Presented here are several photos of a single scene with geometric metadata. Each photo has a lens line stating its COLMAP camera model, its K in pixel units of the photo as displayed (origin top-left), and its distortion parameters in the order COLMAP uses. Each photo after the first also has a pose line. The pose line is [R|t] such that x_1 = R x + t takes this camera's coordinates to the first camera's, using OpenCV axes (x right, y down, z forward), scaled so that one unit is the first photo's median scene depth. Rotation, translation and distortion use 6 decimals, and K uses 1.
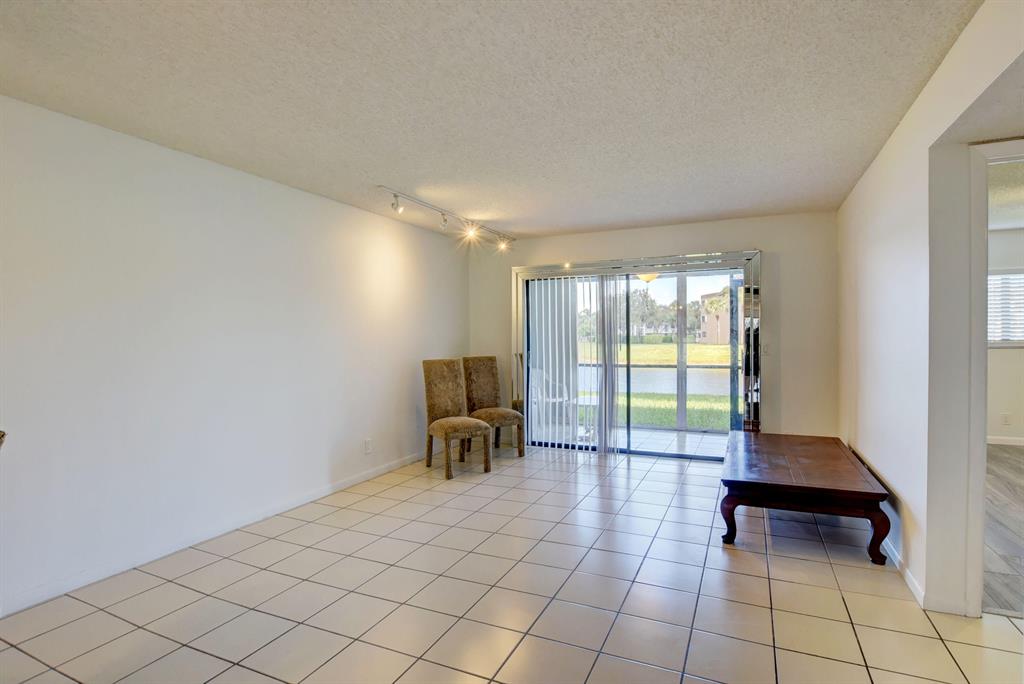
lens RADIAL K [[508.5, 0, 513.5], [0, 508.5, 347.3], [0, 0, 1]] dist [-0.028870, 0.000429]
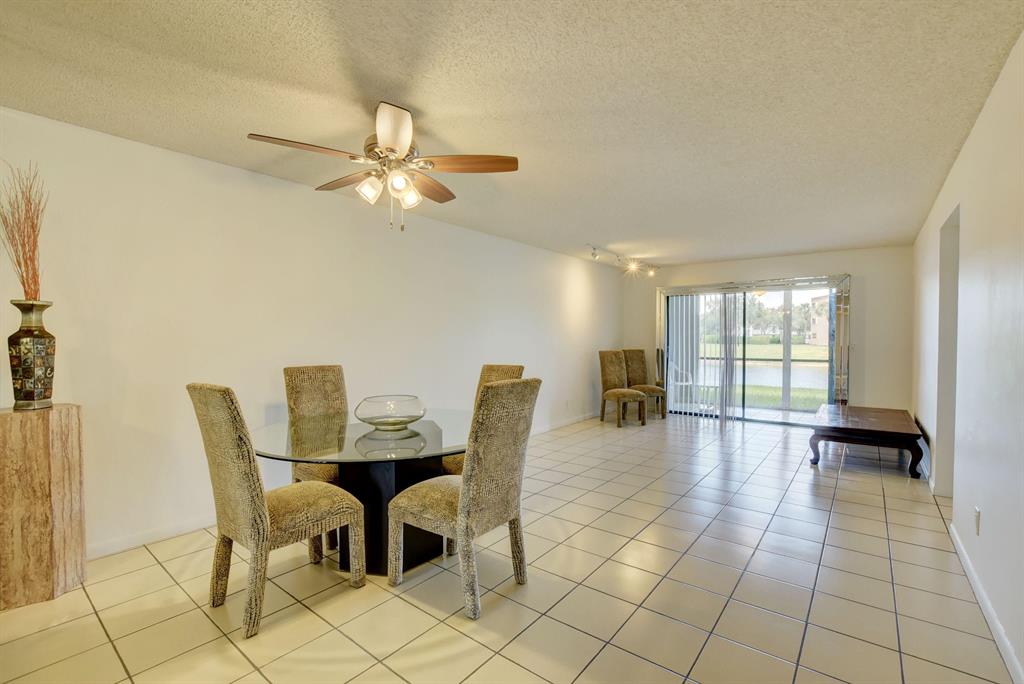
lens RADIAL K [[452.0, 0, 515.6], [0, 452.0, 344.1], [0, 0, 1]] dist [-0.029153, 0.000544]
pose [[0.973488, 0.012568, -0.228391, -0.105114], [-0.013278, 0.999911, -0.001570, 0.009854], [0.228351, 0.004561, 0.973568, -0.345394]]
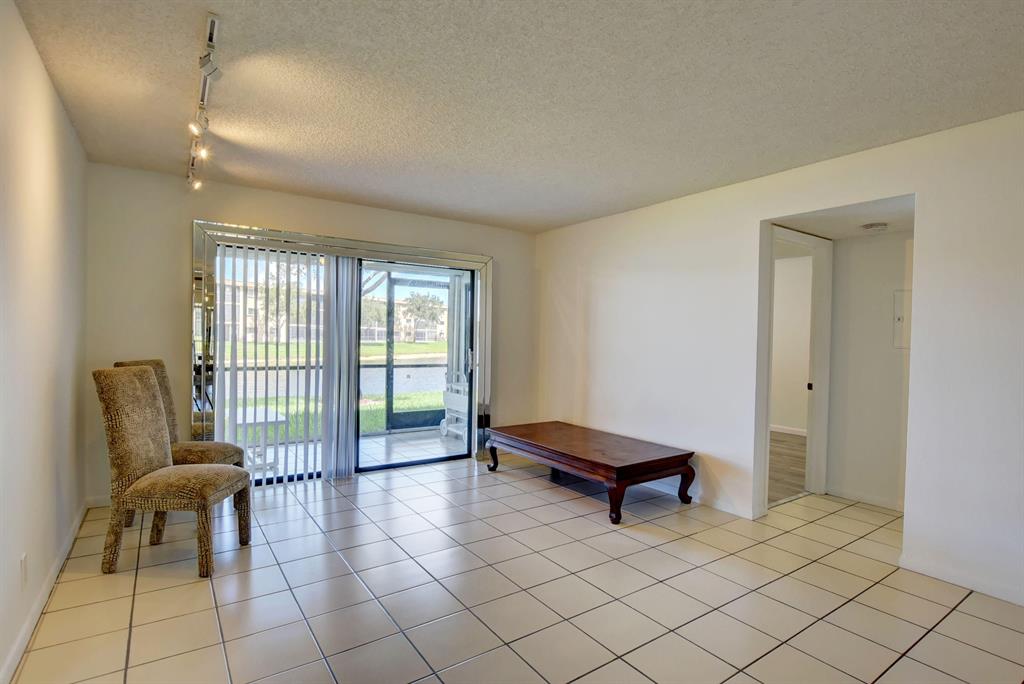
lens RADIAL K [[508.5, 0, 513.5], [0, 508.5, 347.3], [0, 0, 1]] dist [-0.028870, 0.000429]
pose [[0.506504, 0.002051, 0.862235, -0.368522], [-0.008982, 0.999955, 0.002898, -0.002353], [-0.862191, -0.009212, 0.506500, 0.353290]]
